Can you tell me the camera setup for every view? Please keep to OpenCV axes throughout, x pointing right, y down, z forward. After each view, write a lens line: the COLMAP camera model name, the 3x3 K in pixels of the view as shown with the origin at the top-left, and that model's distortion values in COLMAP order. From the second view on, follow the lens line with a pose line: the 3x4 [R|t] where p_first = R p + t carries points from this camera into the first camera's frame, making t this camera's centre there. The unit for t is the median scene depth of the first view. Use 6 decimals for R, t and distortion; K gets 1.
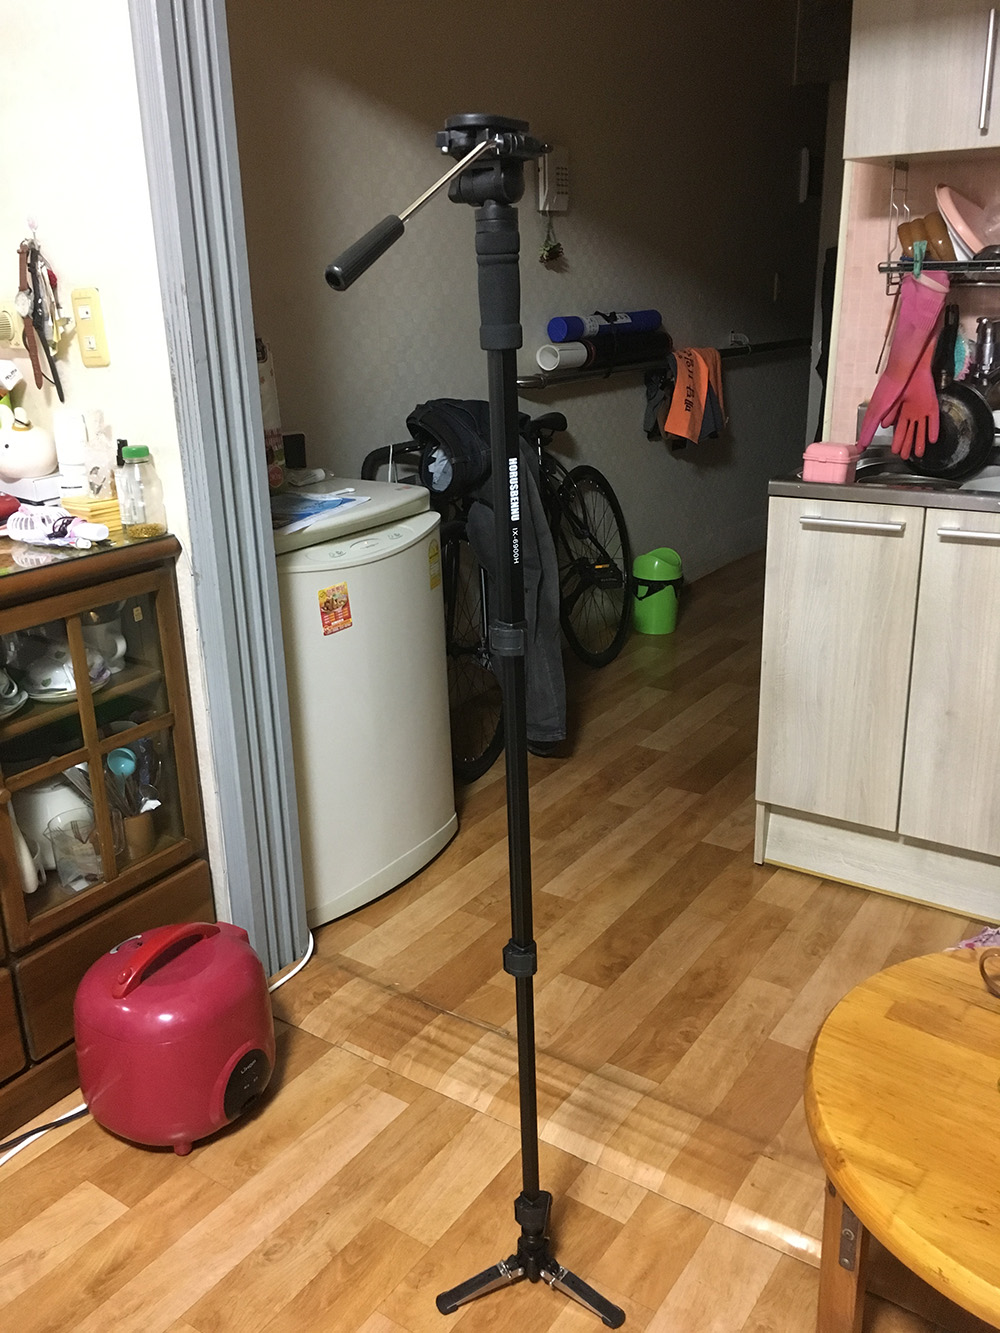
lens RADIAL K [[1144.4, 0, 509.3], [0, 1144.4, 659.0], [0, 0, 1]] dist [0.065829, -0.096399]
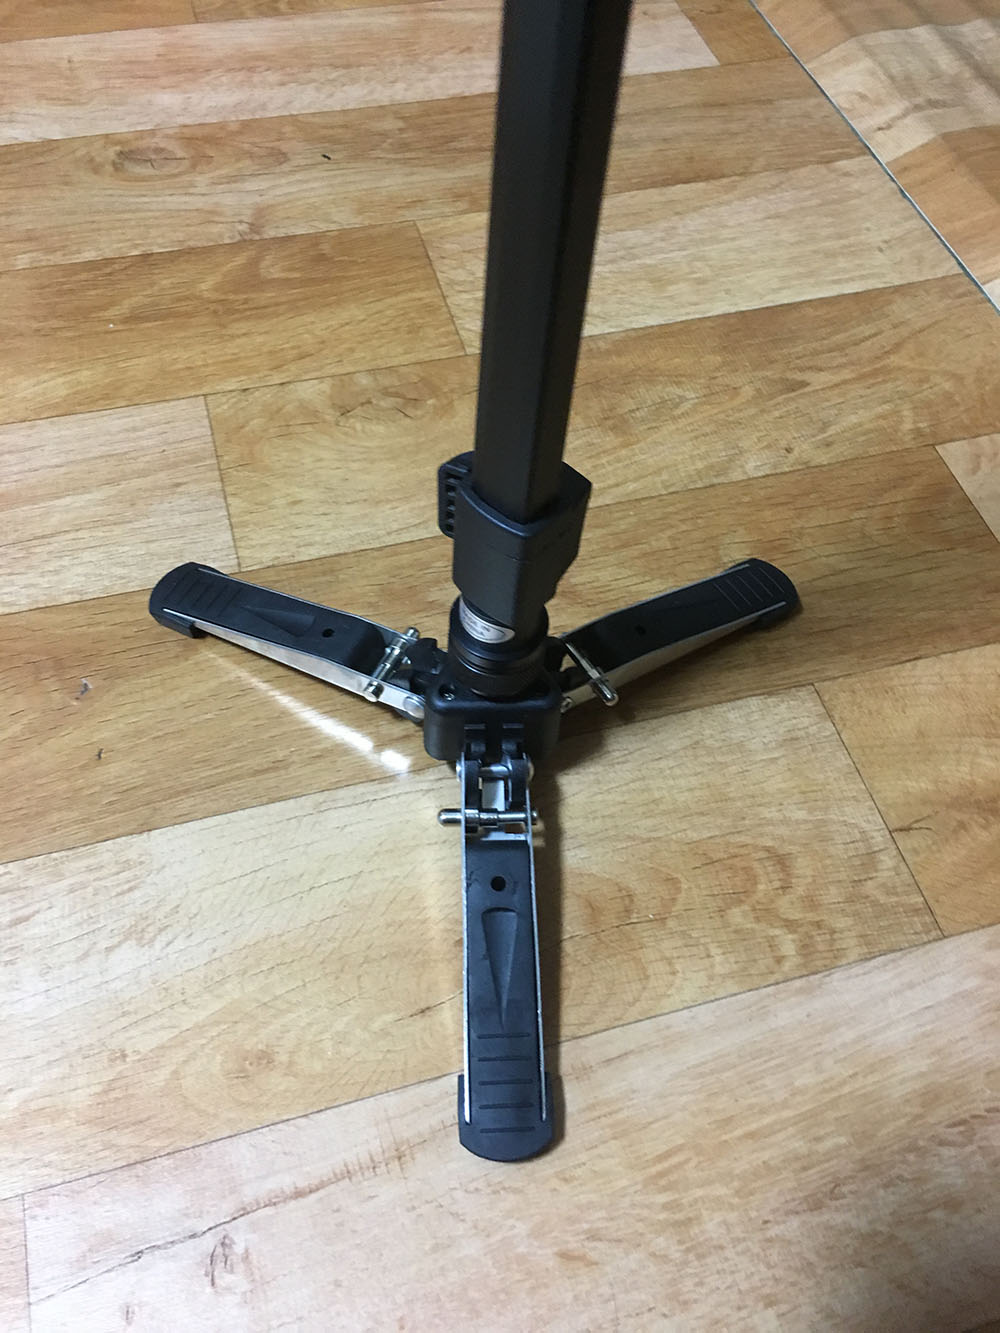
lens RADIAL K [[1144.4, 0, 501.8], [0, 1144.4, 686.7], [0, 0, 1]] dist [0.065829, -0.096399]
pose [[0.767334, 0.563817, -0.305464, 0.079407], [-0.269643, 0.715899, 0.644035, 0.313483], [0.581800, -0.411824, 0.701363, 0.635638]]
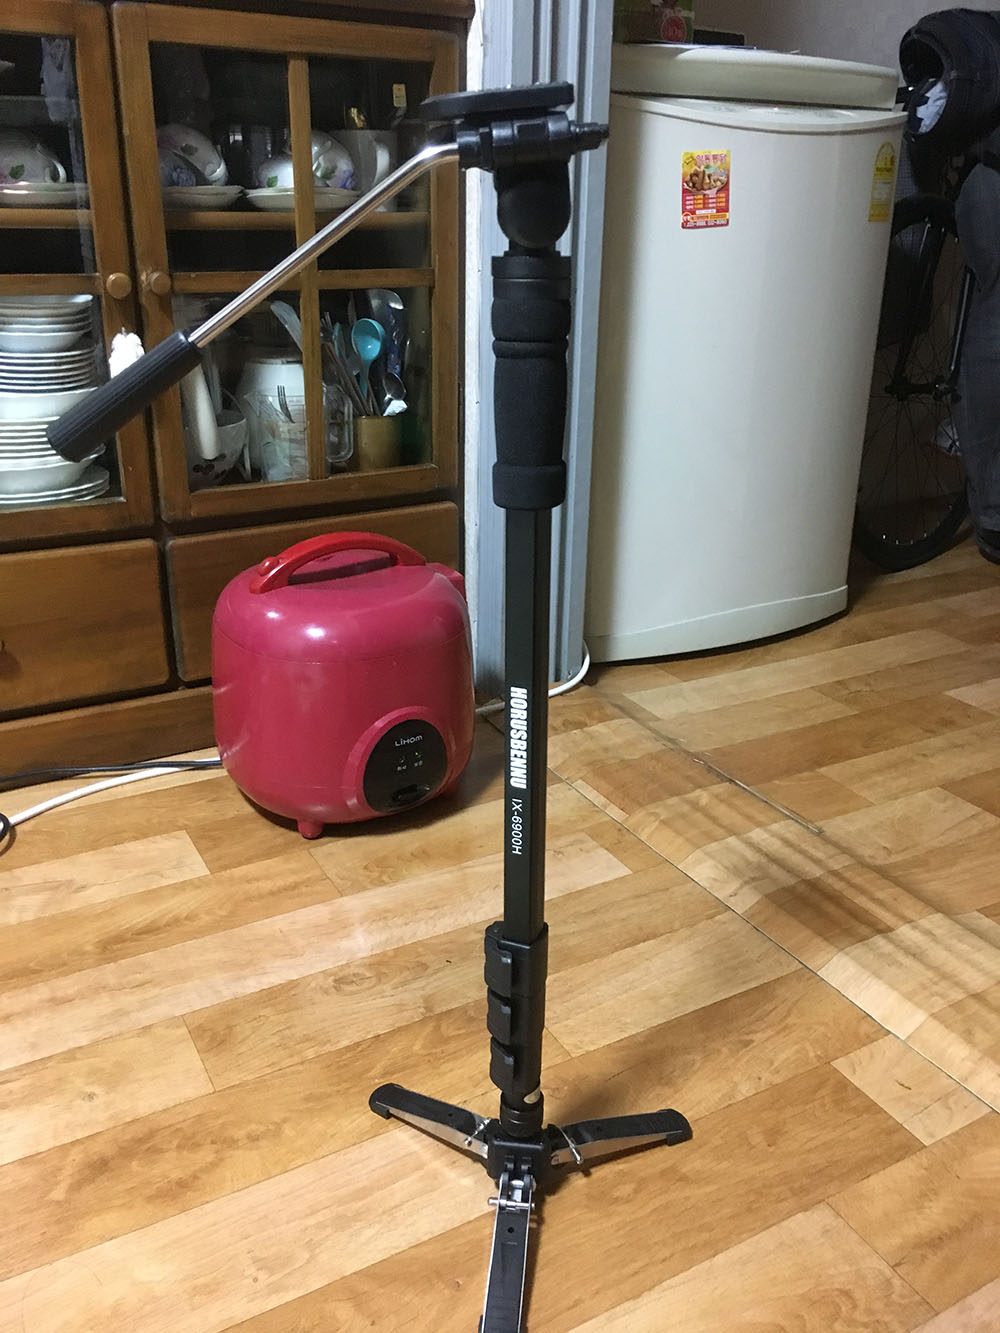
lens RADIAL K [[1144.4, 0, 495.9], [0, 1144.4, 665.2], [0, 0, 1]] dist [0.065829, -0.096399]
pose [[0.893372, 0.199221, -0.402736, 0.081721], [-0.175922, 0.979861, 0.094466, 0.226009], [0.413445, -0.013543, 0.910428, 0.385468]]
